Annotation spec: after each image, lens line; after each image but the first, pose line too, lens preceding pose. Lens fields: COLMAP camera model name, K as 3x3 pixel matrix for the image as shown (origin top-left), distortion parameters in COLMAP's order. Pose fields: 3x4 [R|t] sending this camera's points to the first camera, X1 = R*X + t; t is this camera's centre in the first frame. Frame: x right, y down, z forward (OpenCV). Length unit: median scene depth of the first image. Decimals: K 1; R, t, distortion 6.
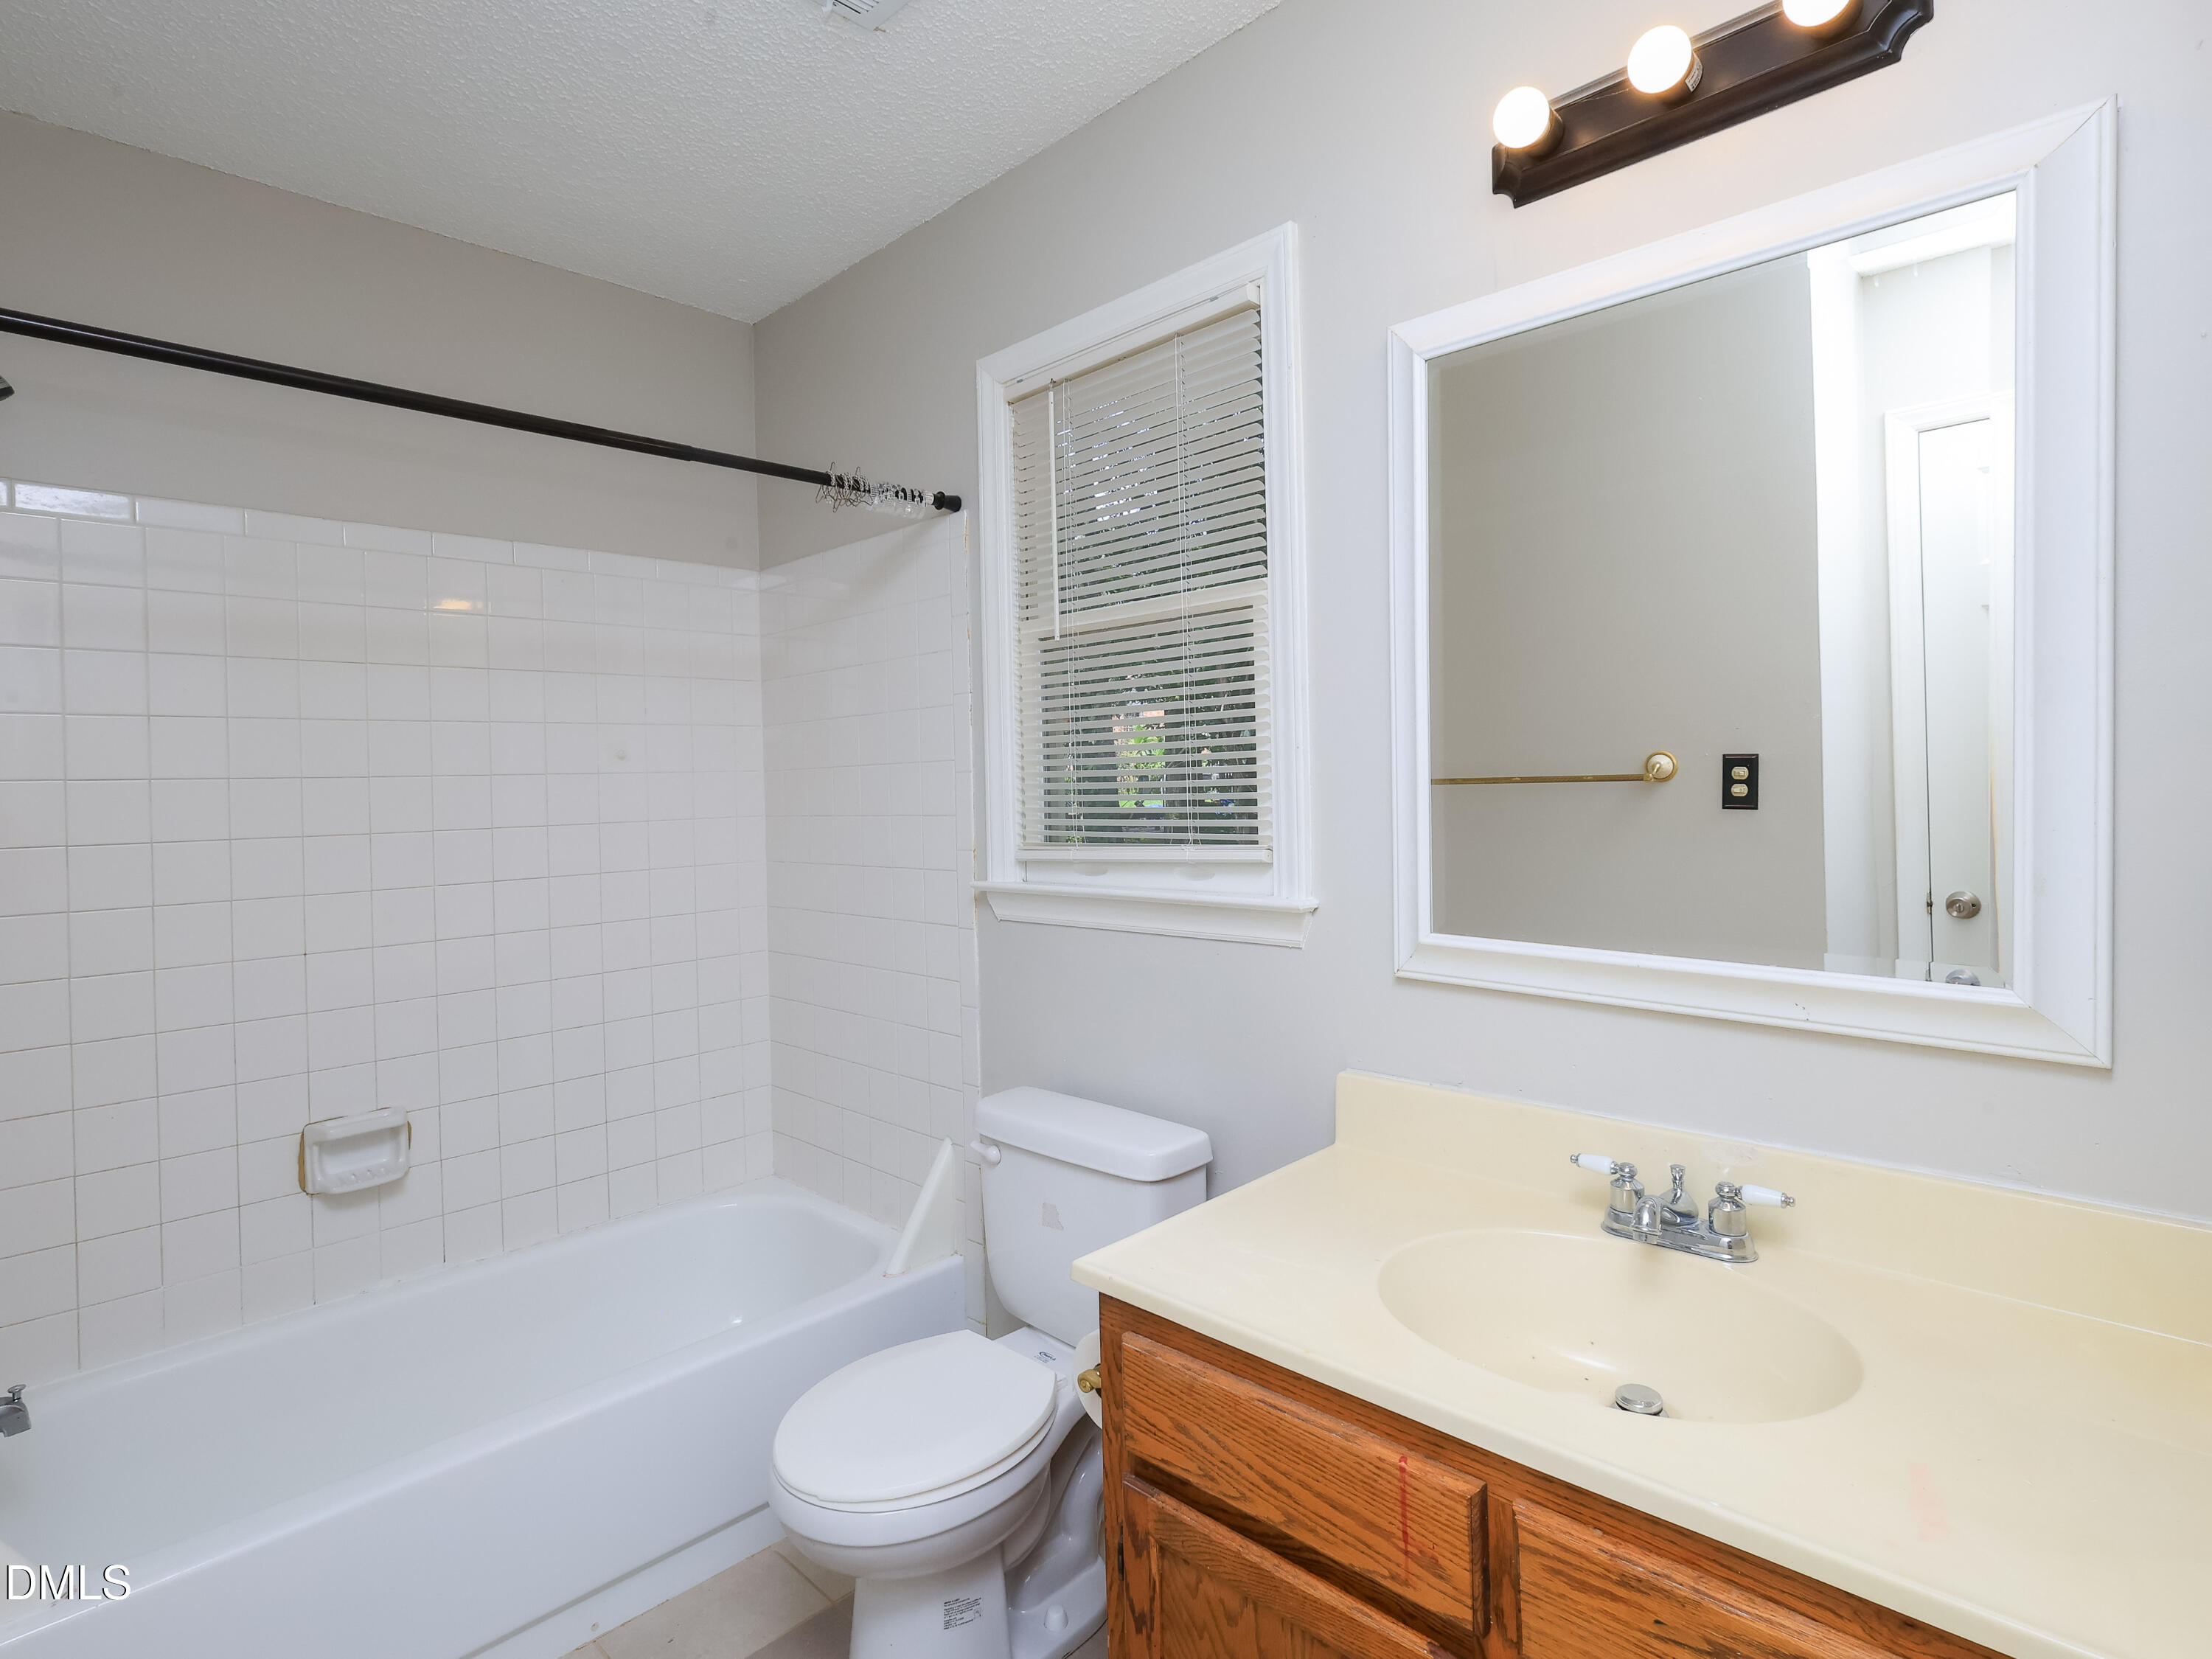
lens RADIAL K [[1124.4, 0, 1085.2], [0, 1124.4, 784.6], [0, 0, 1]] dist [-0.002647, -0.001077]
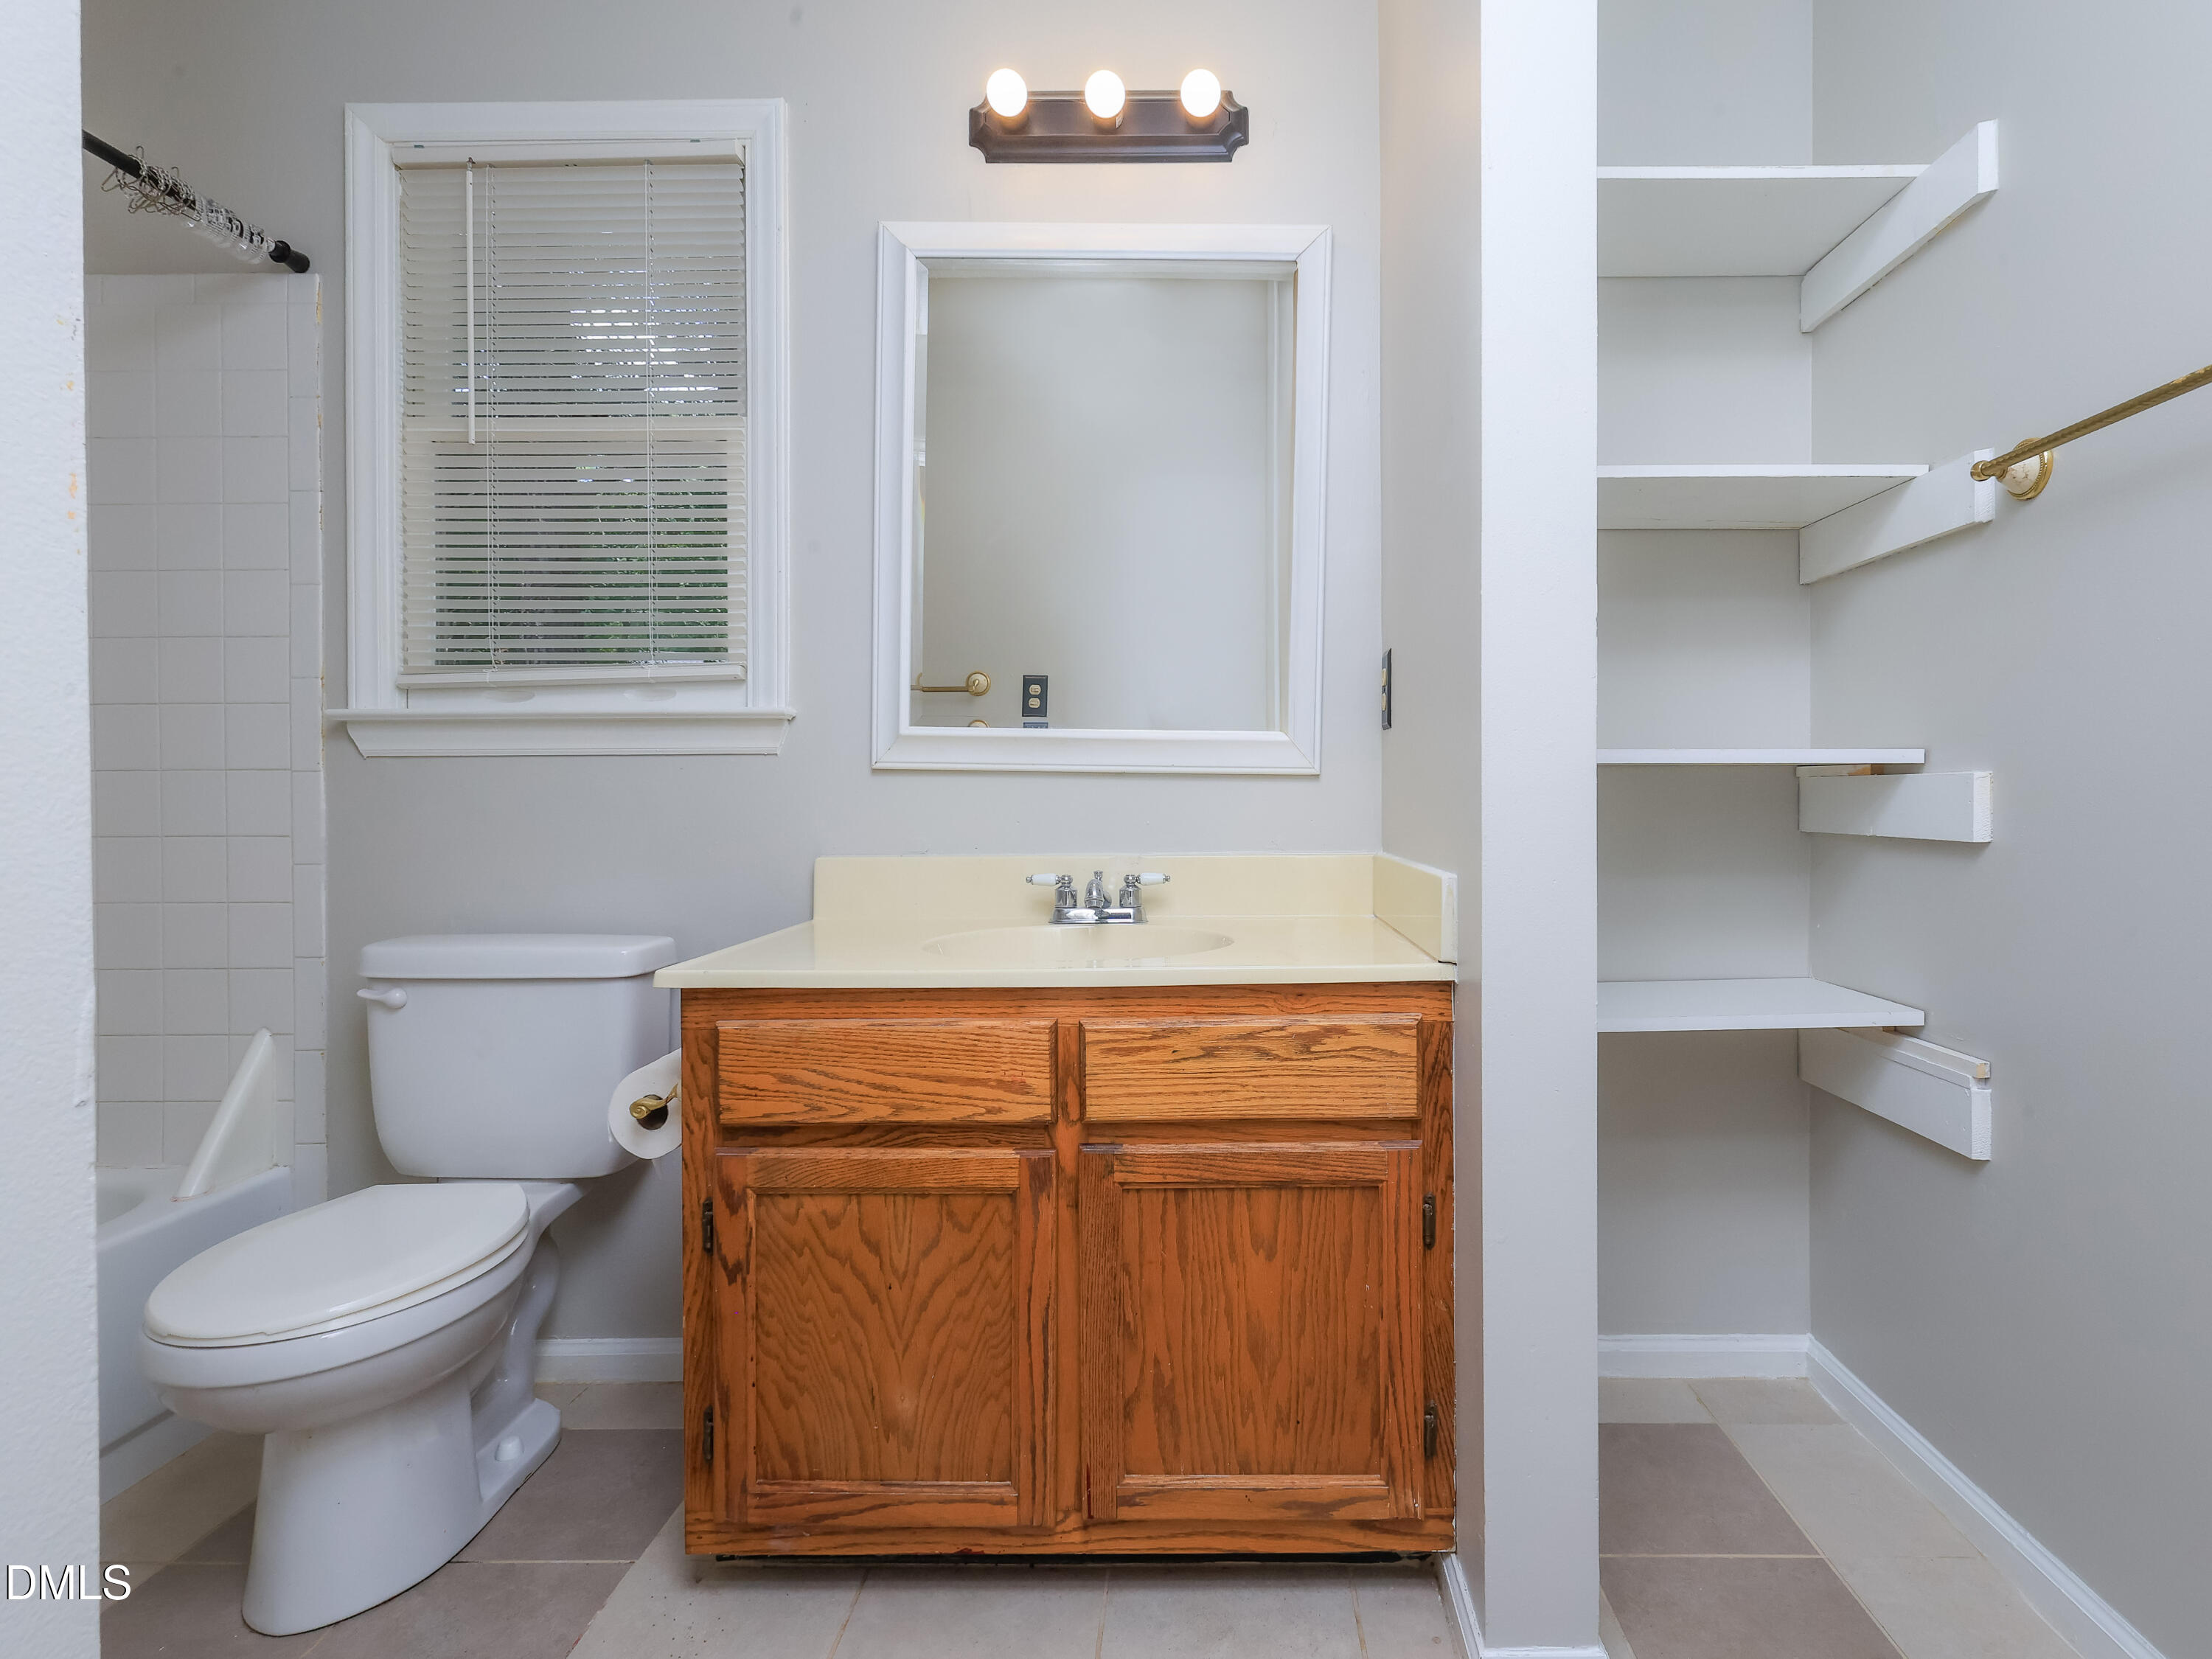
lens RADIAL K [[1132.7, 0, 1187.5], [0, 1132.7, 801.8], [0, 0, 1]] dist [-0.003294, -0.000907]
pose [[0.718755, 0.020617, 0.694957, -0.329648], [-0.018823, 0.999771, -0.010191, 0.222159], [-0.695008, -0.005756, 0.718979, -0.093397]]
